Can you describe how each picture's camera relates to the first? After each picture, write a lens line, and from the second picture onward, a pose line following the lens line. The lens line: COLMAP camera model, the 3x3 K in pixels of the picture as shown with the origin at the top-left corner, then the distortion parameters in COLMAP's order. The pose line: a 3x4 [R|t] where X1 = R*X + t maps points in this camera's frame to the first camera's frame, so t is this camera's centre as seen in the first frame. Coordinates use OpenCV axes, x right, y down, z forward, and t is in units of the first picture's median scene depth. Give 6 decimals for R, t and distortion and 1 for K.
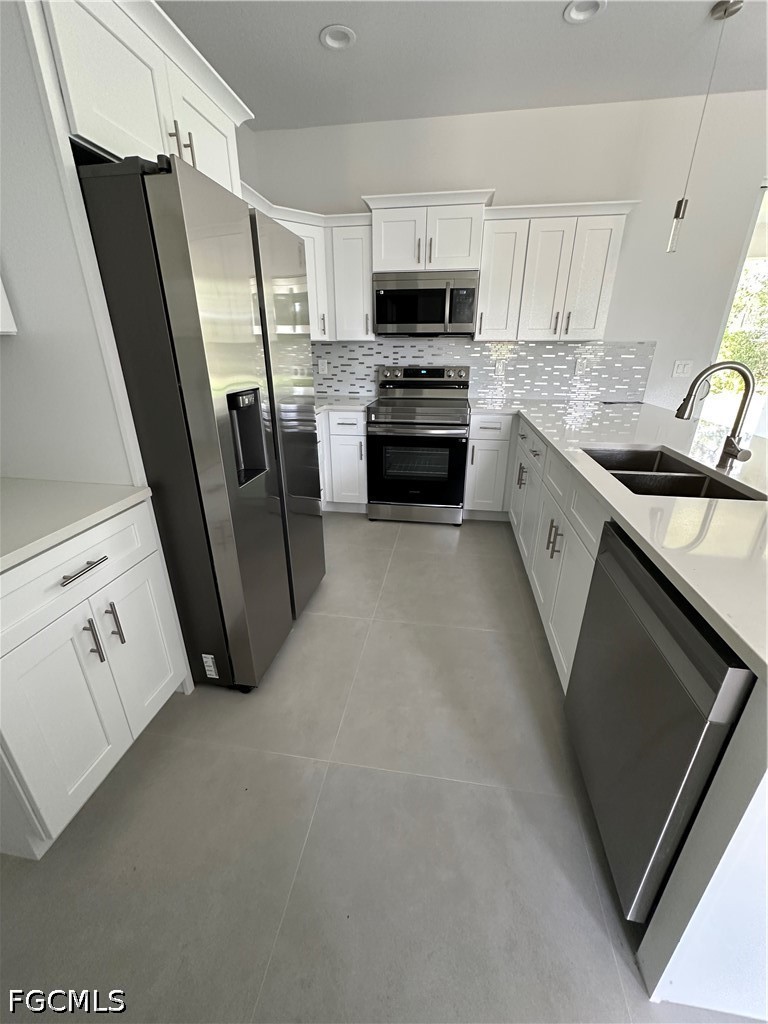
lens RADIAL K [[411.0, 0, 385.1], [0, 411.0, 511.6], [0, 0, 1]] dist [0.008707, -0.000195]
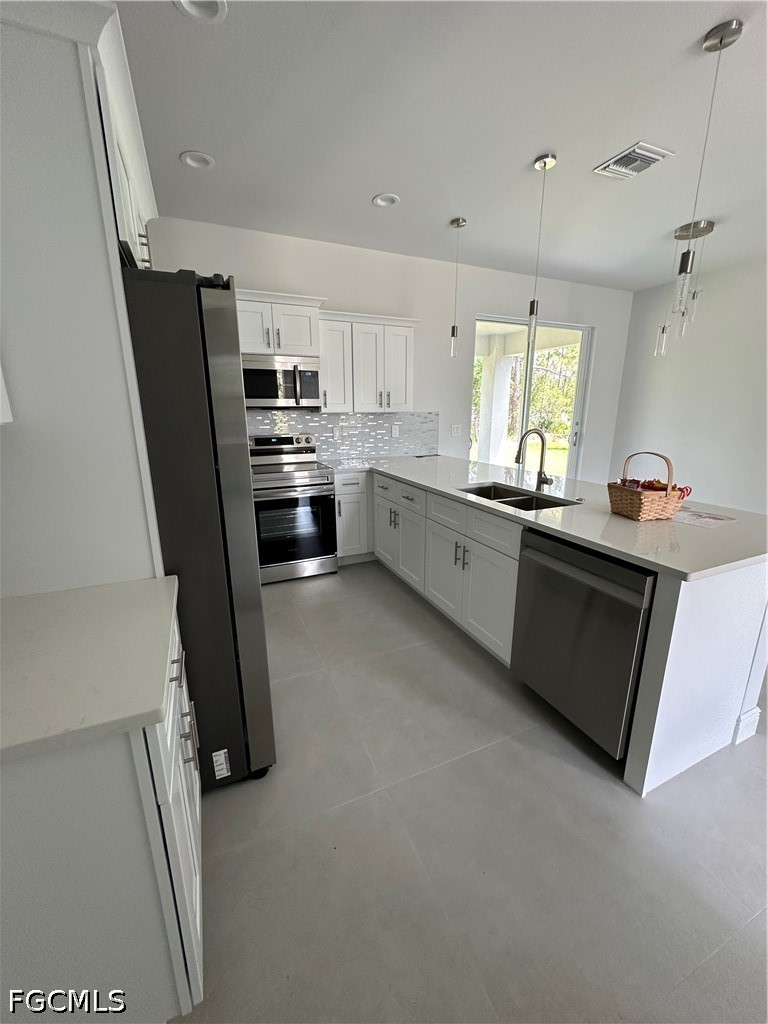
lens RADIAL K [[411.0, 0, 383.5], [0, 411.0, 514.2], [0, 0, 1]] dist [0.008707, -0.000195]
pose [[0.839450, -0.141159, 0.524784, -0.302863], [0.210105, 0.974885, -0.073856, -0.012221], [-0.501179, 0.172258, 0.848025, -0.029260]]
